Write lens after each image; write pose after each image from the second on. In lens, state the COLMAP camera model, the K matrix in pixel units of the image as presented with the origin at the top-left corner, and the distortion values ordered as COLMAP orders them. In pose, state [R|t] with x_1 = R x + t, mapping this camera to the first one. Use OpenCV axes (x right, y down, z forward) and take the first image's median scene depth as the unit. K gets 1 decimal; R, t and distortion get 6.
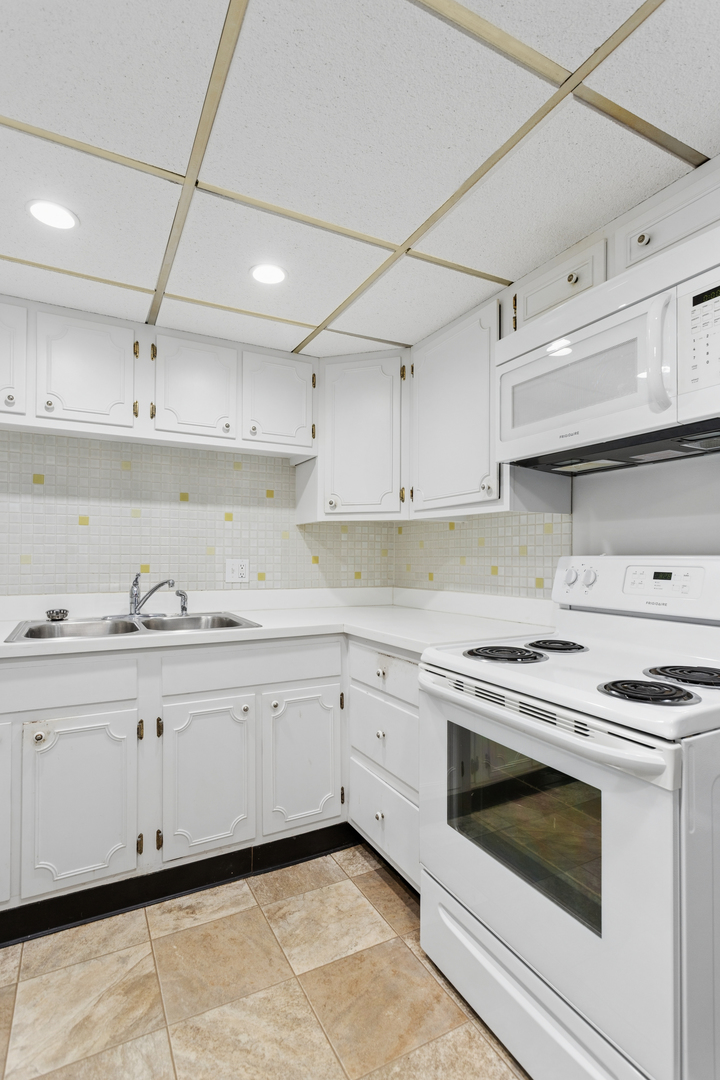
lens RADIAL K [[524.0, 0, 357.5], [0, 524.0, 550.3], [0, 0, 1]] dist [0.001978, 0.001717]
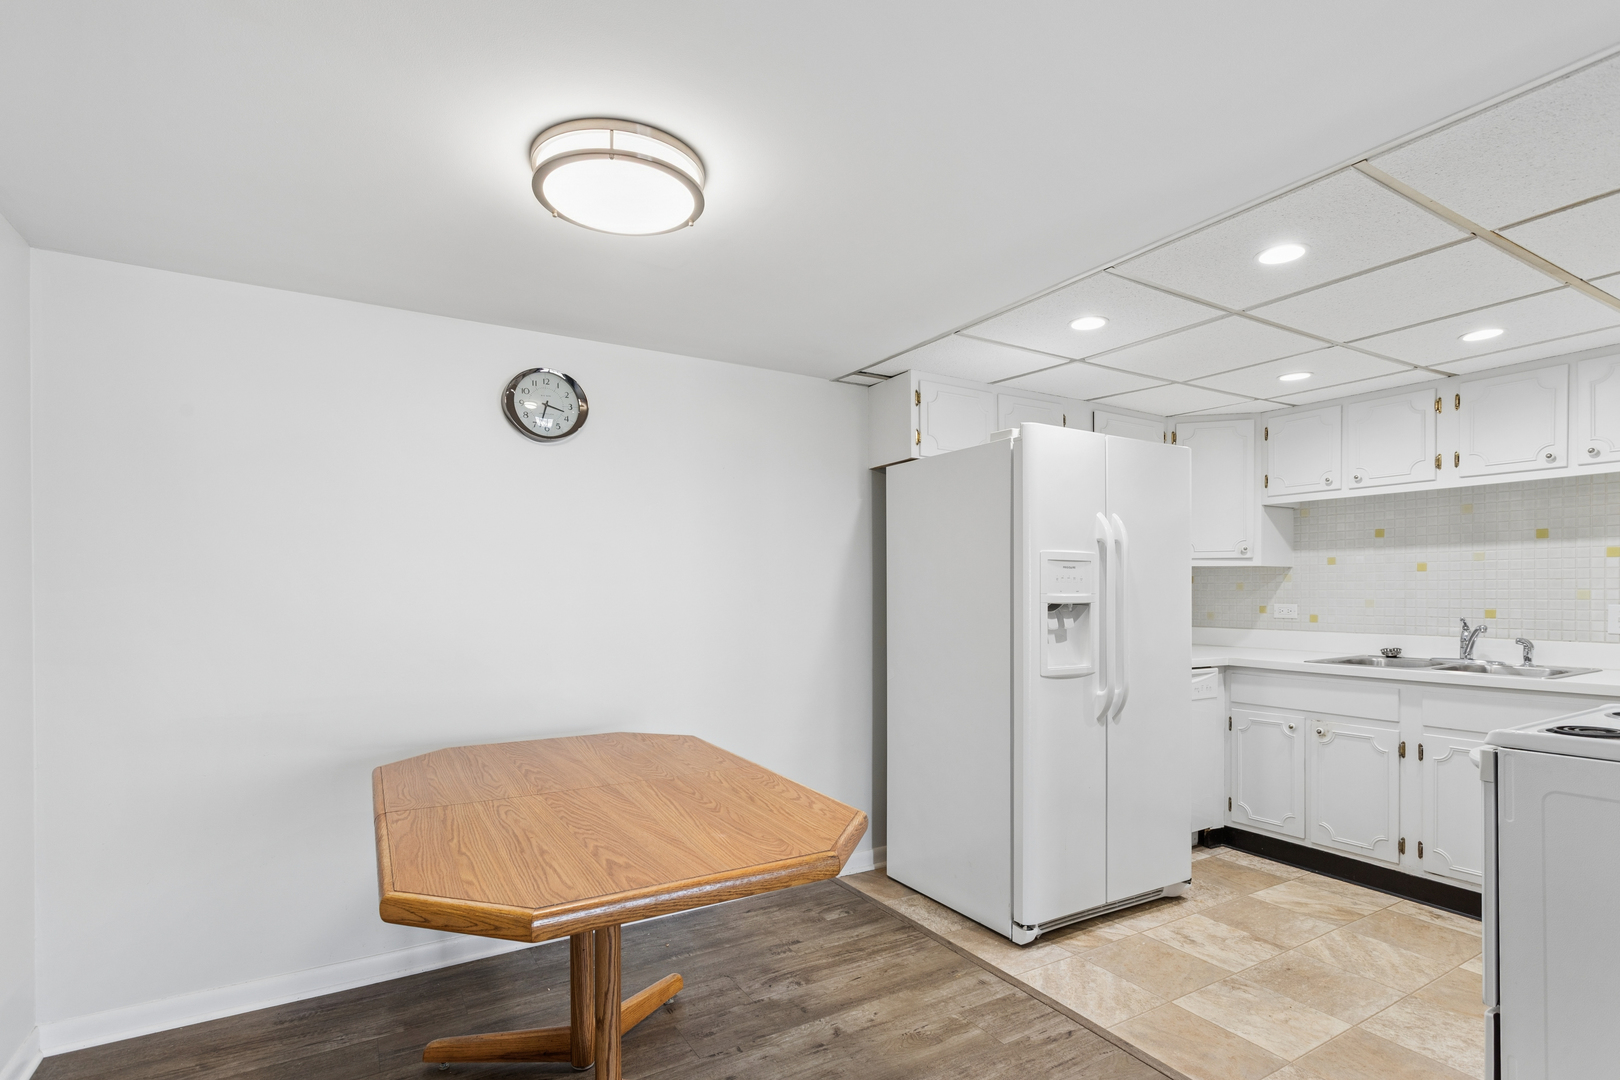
lens RADIAL K [[785.9, 0, 808.0], [0, 785.9, 596.0], [0, 0, 1]] dist [0.001978, 0.001717]
pose [[0.056431, -0.000113, -0.998406, 1.228872], [0.015948, 0.999873, 0.000788, -0.023642], [0.998279, -0.015967, 0.056426, -0.410080]]
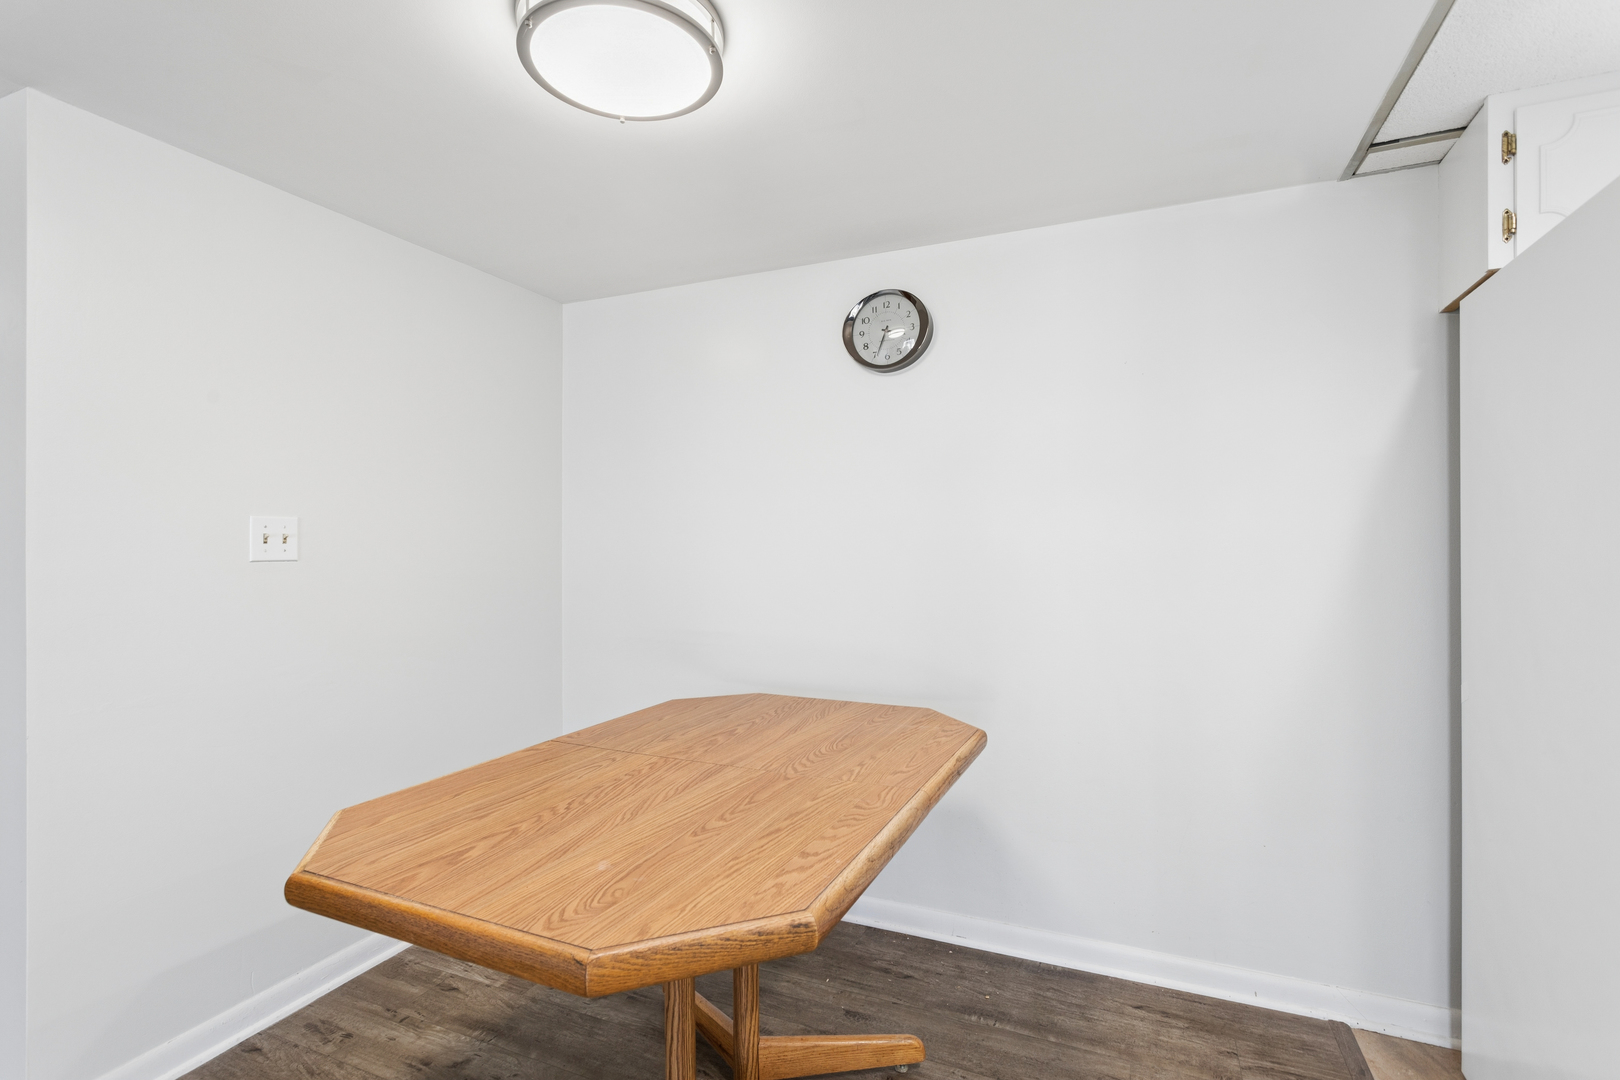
lens RADIAL K [[765.0, 0, 807.9], [0, 765.0, 541.3], [0, 0, 1]] dist [0.002030, 0.000204]
pose [[-0.783001, -0.004135, -0.622007, 0.641246], [0.007457, 0.999844, -0.016035, -0.013040], [0.621976, -0.017193, -0.782848, 0.107102]]
